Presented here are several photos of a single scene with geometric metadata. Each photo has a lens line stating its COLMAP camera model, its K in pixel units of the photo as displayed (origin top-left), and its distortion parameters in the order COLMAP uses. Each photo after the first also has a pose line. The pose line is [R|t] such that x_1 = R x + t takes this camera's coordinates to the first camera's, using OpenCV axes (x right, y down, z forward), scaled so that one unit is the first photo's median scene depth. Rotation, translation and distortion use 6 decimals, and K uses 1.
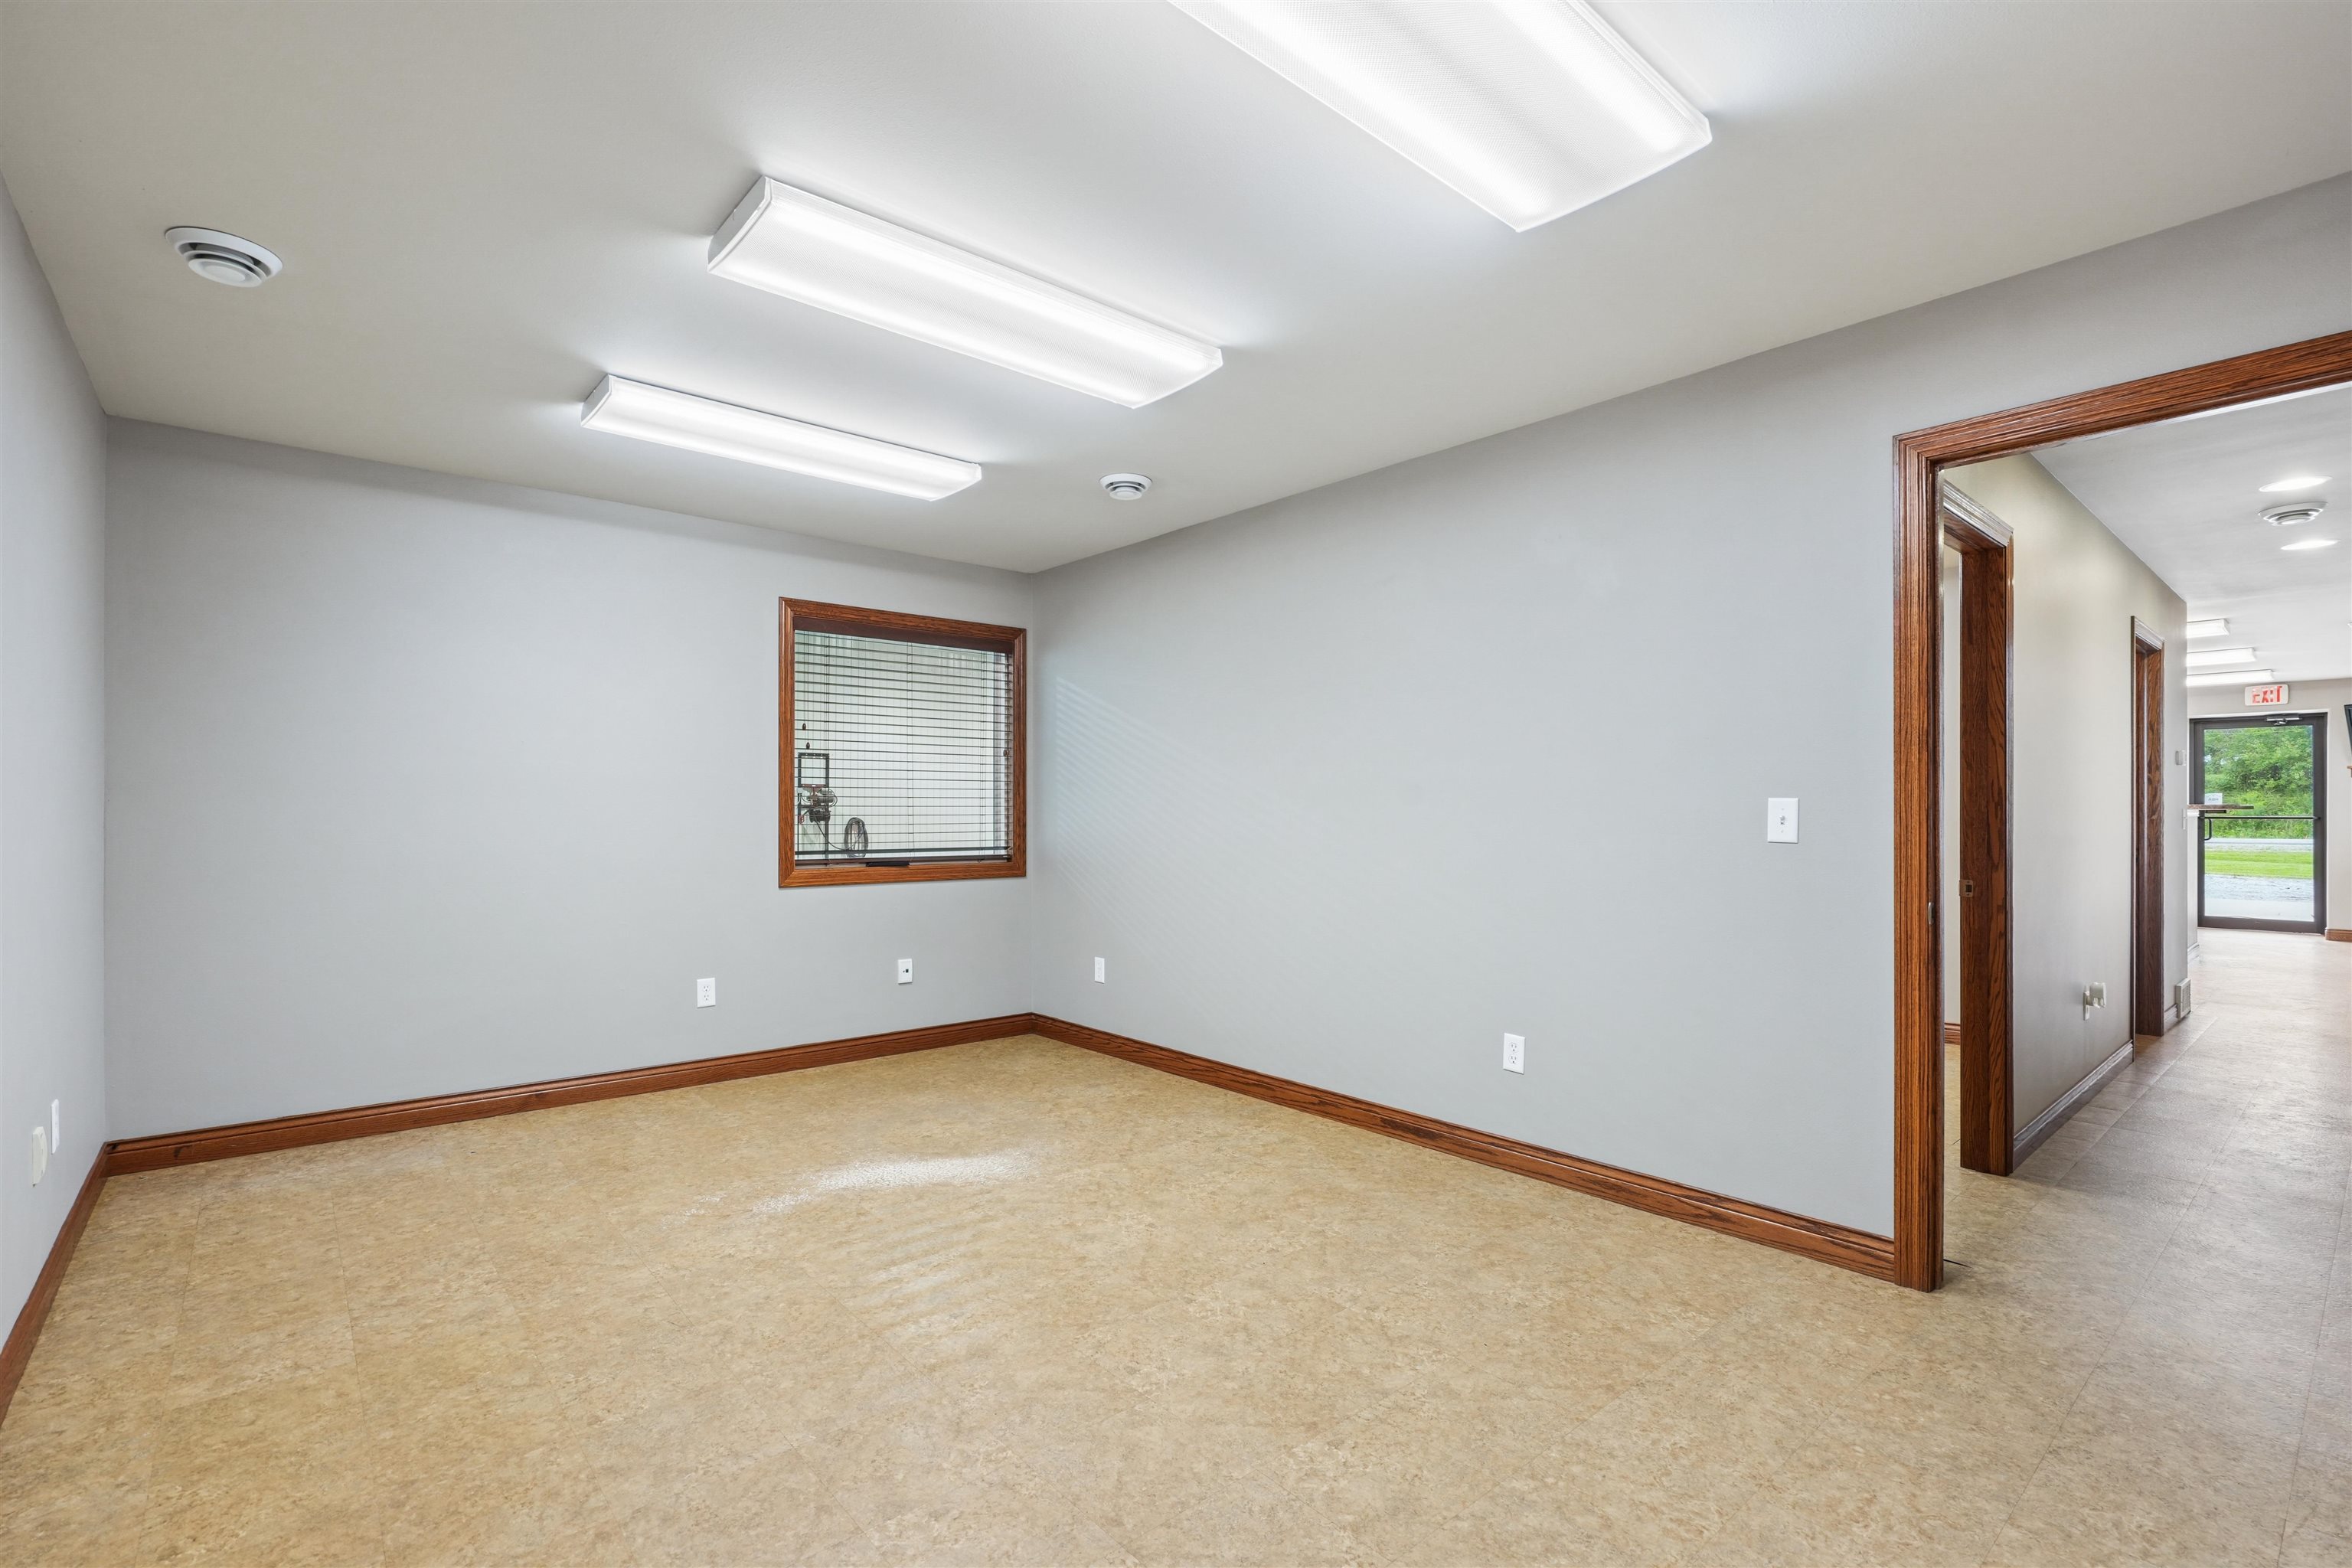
lens RADIAL K [[1077.6, 0, 1178.0], [0, 1077.6, 807.0], [0, 0, 1]] dist [-0.008263, 0.001721]
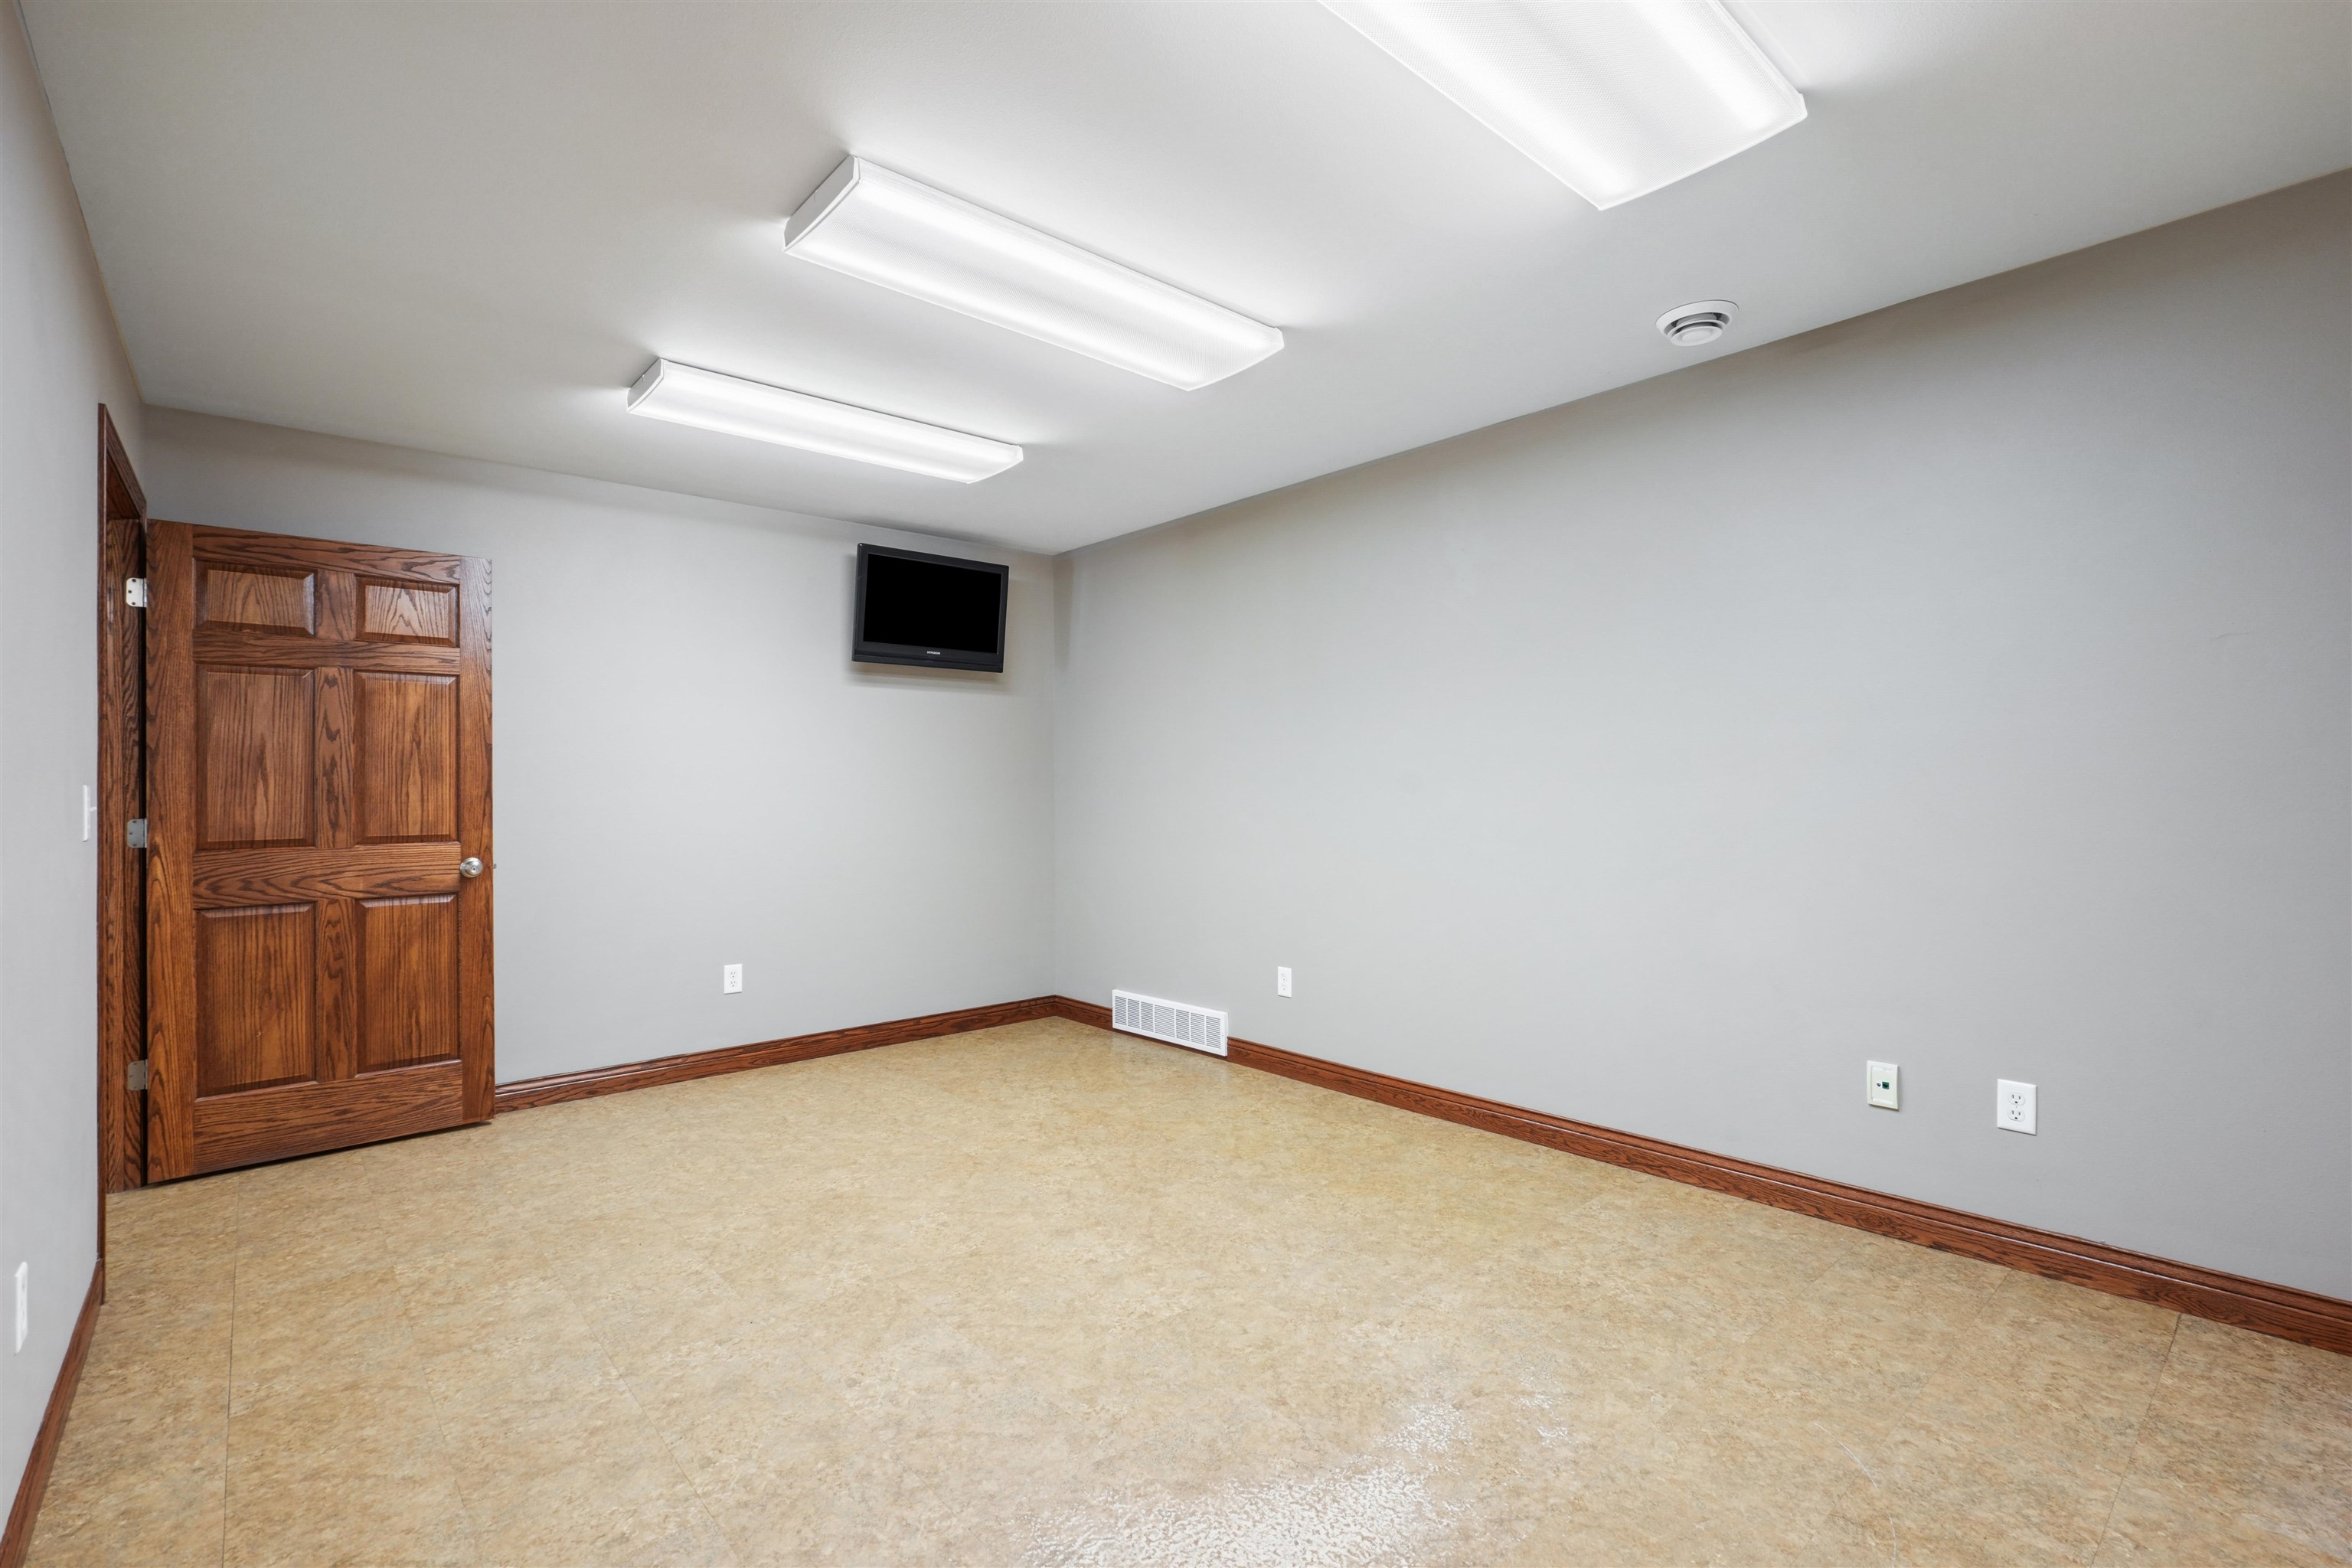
lens RADIAL K [[1077.6, 0, 1176.1], [0, 1077.6, 788.9], [0, 0, 1]] dist [-0.008263, 0.001721]
pose [[-0.999906, 0.008619, -0.010634, -0.272853], [0.008661, 0.999955, -0.003917, 0.004357], [0.010600, -0.004009, -0.999936, 2.001792]]
